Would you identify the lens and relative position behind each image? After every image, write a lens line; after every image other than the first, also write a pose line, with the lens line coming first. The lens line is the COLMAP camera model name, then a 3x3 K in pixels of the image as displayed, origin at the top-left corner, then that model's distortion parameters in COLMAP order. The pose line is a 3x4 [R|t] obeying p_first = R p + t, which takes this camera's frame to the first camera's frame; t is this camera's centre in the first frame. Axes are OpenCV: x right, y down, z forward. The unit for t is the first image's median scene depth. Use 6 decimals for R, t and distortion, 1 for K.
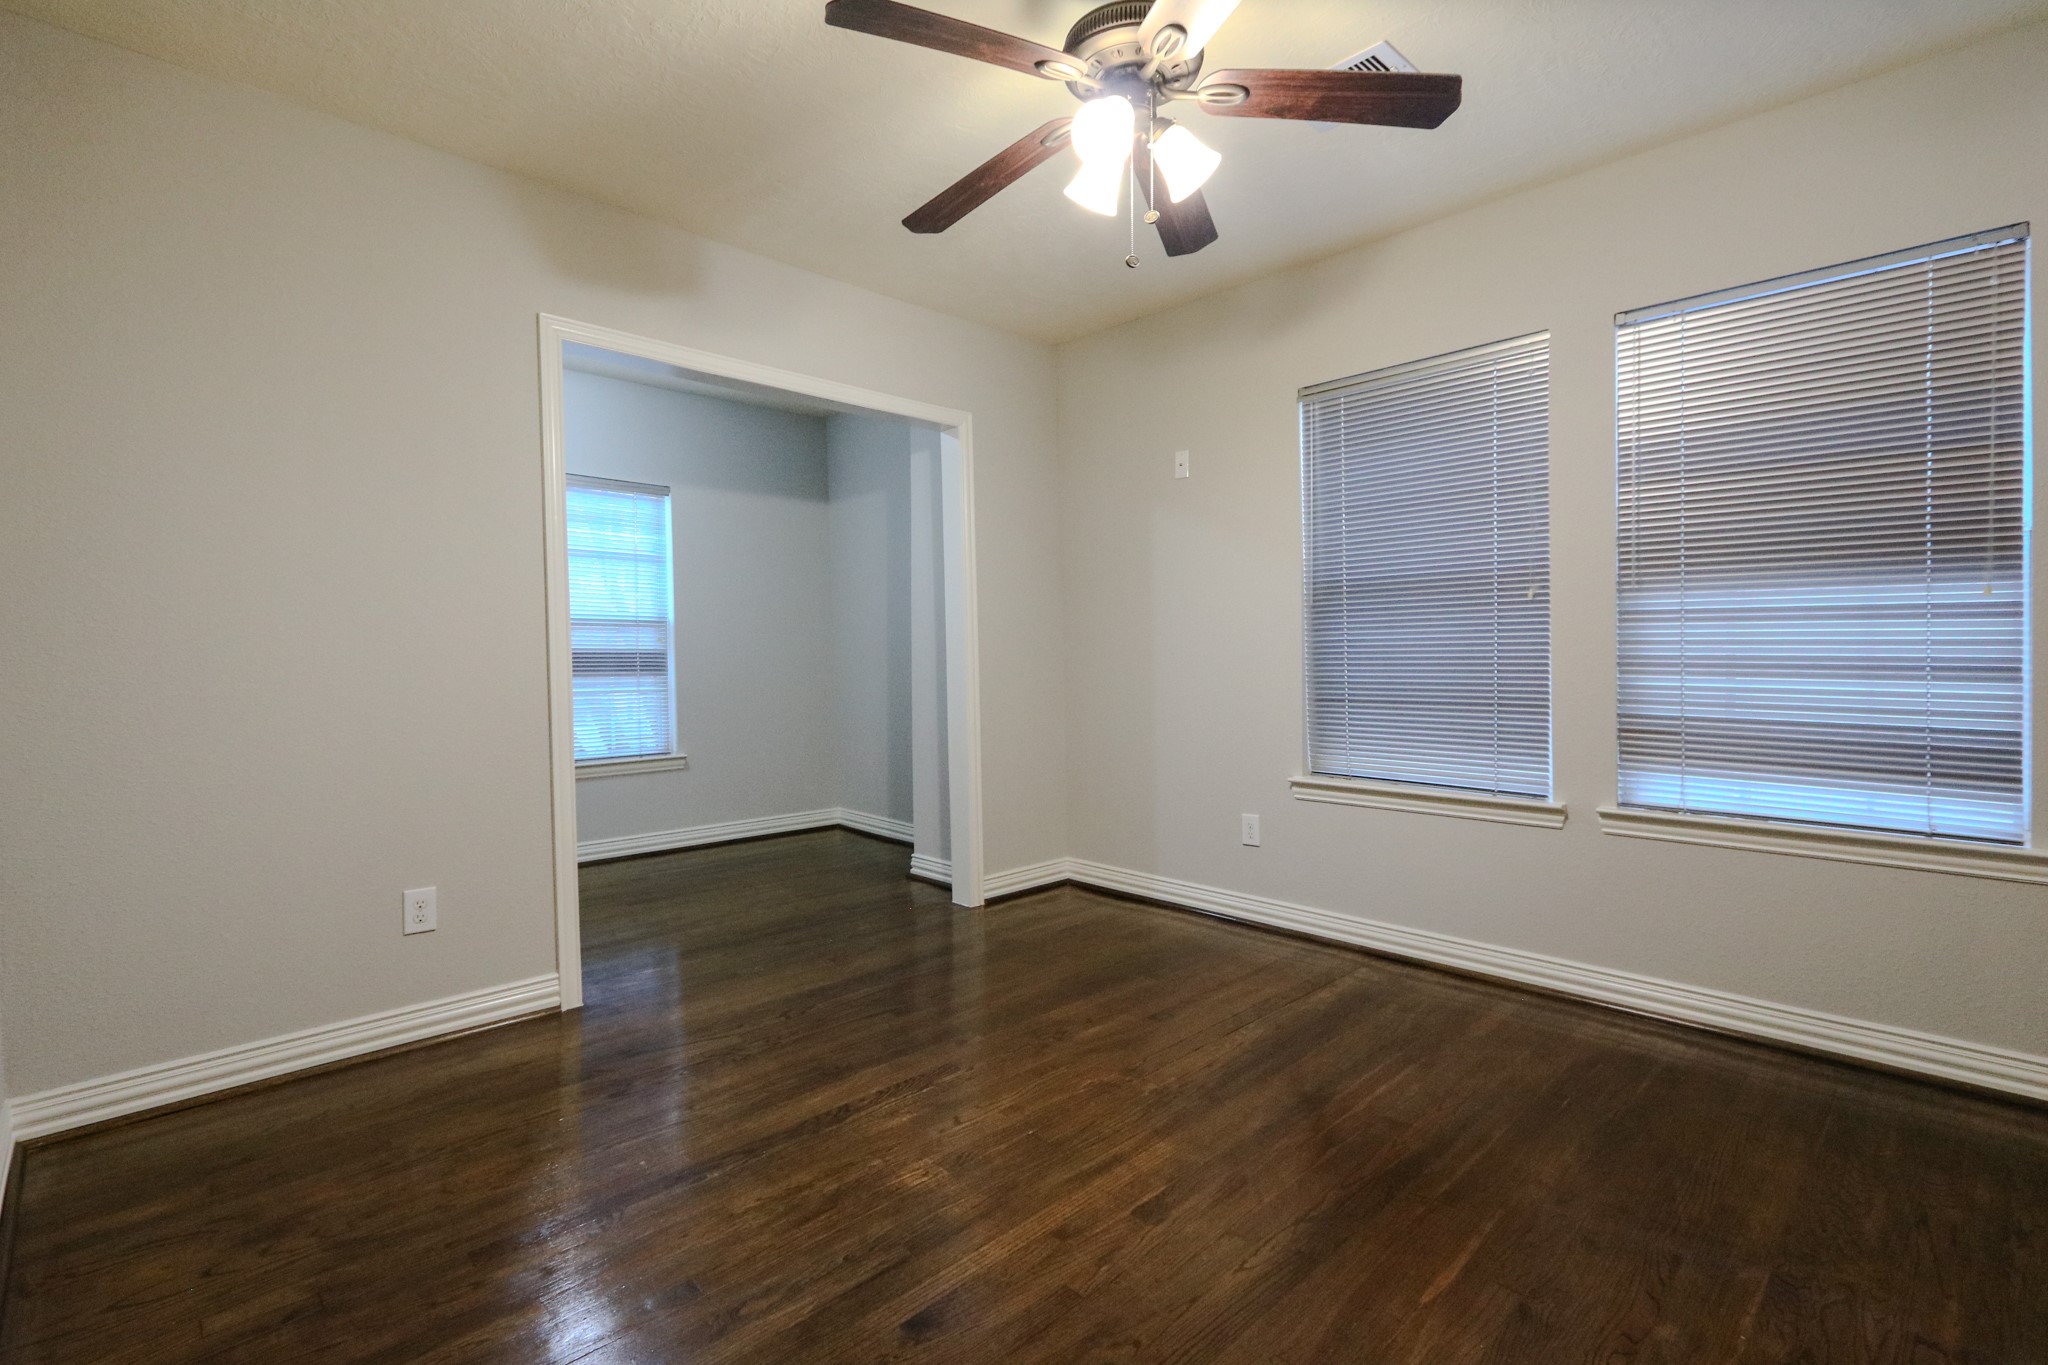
lens RADIAL K [[940.6, 0, 1031.9], [0, 940.6, 673.1], [0, 0, 1]] dist [0.009701, -0.007163]
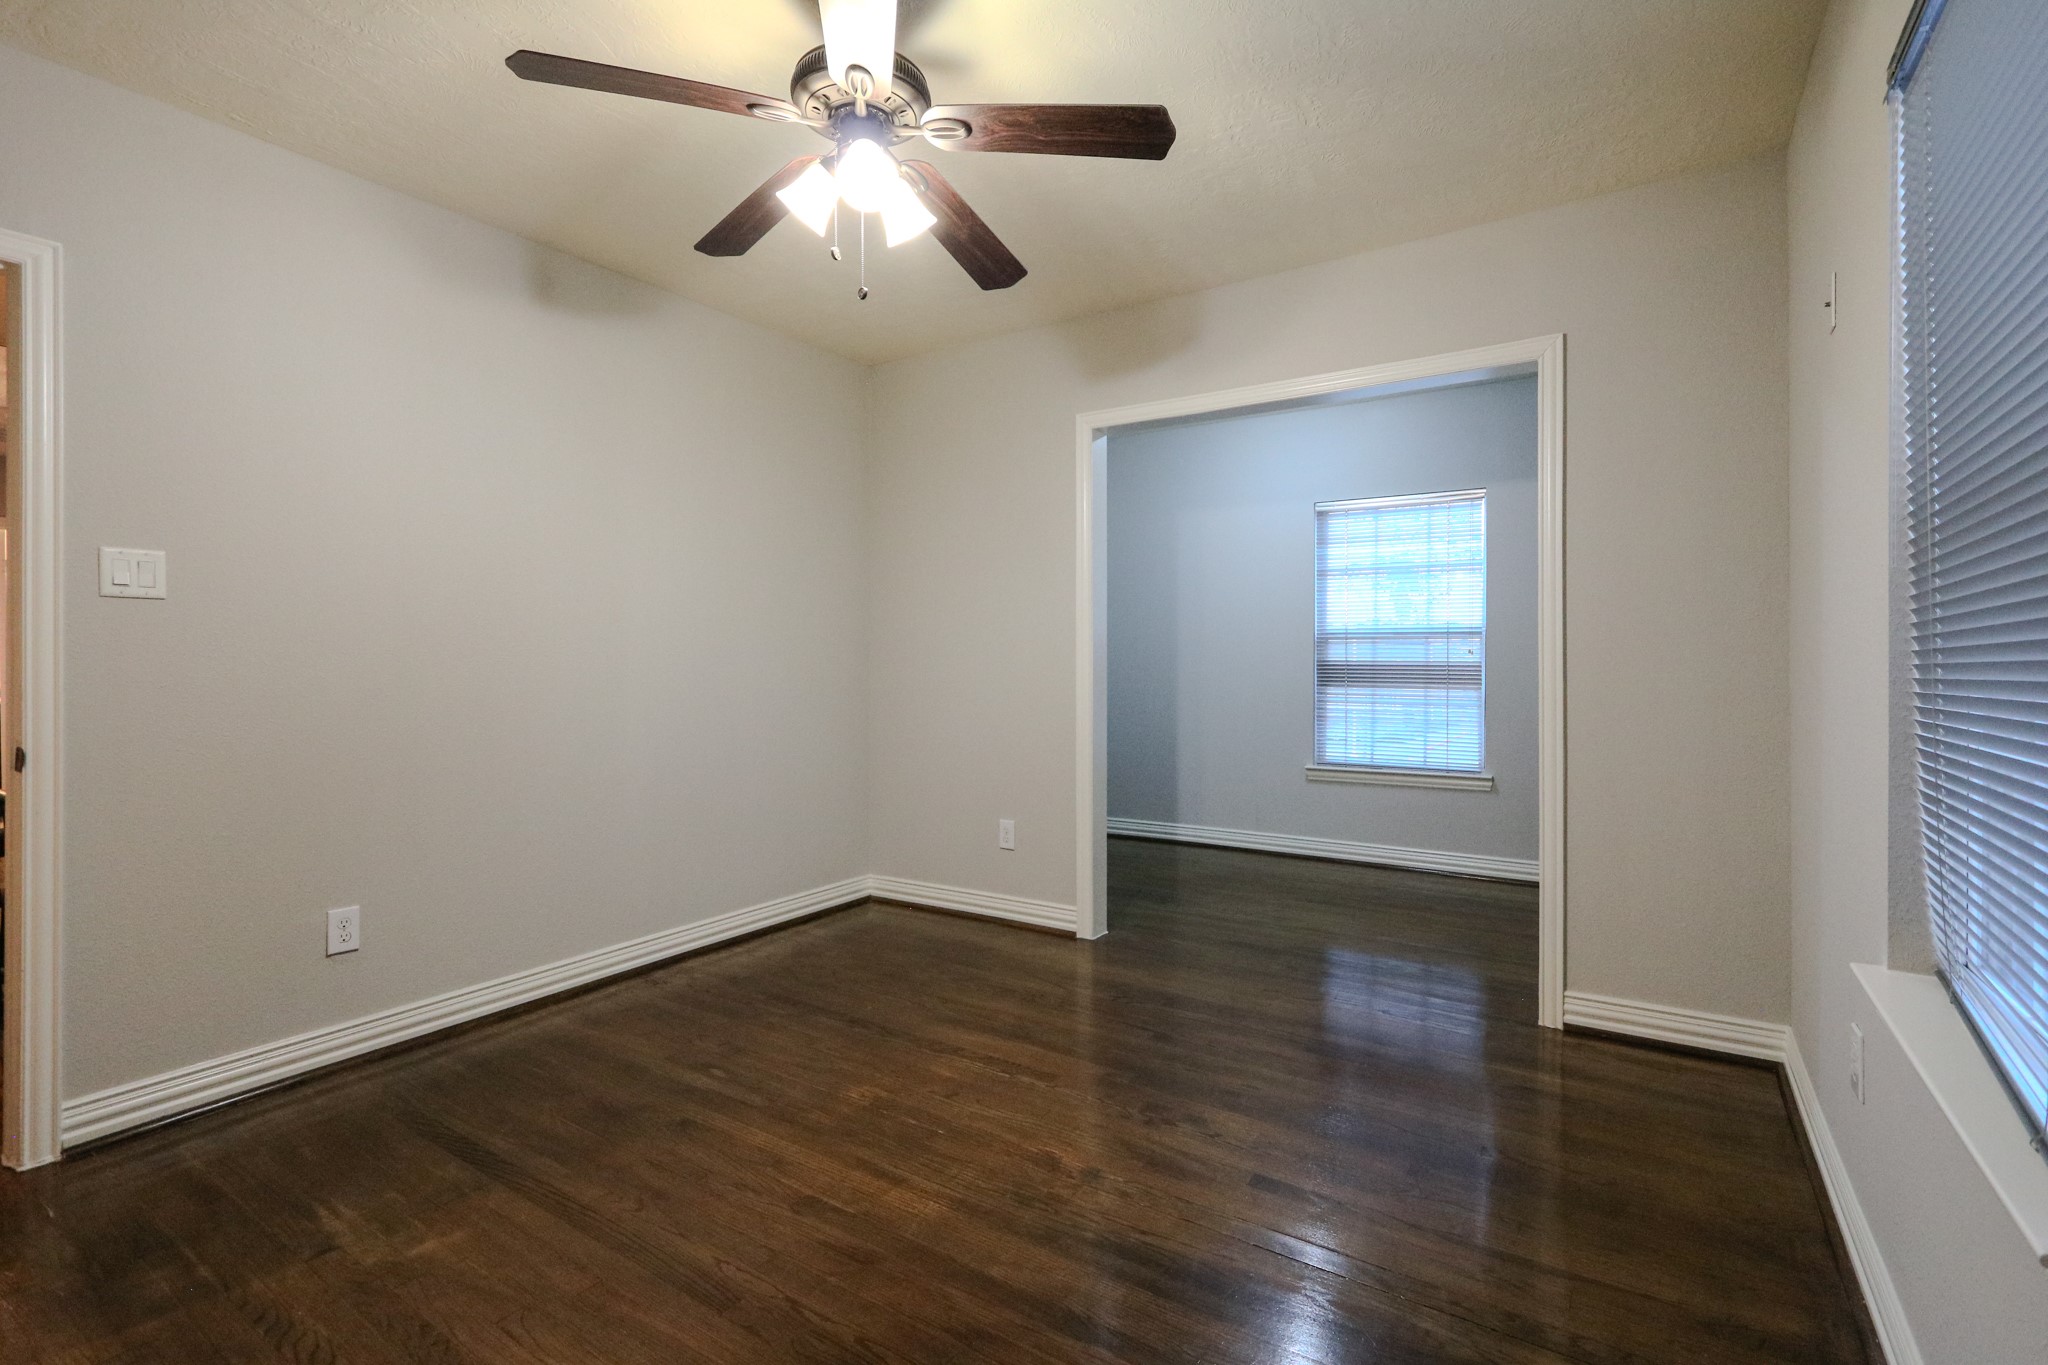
lens RADIAL K [[940.6, 0, 1031.9], [0, 940.6, 673.1], [0, 0, 1]] dist [0.009701, -0.007163]
pose [[0.208182, 0.016760, -0.977946, 0.760877], [-0.022234, 0.999676, 0.012400, -0.026700], [0.977837, 0.019162, 0.208488, 0.642231]]
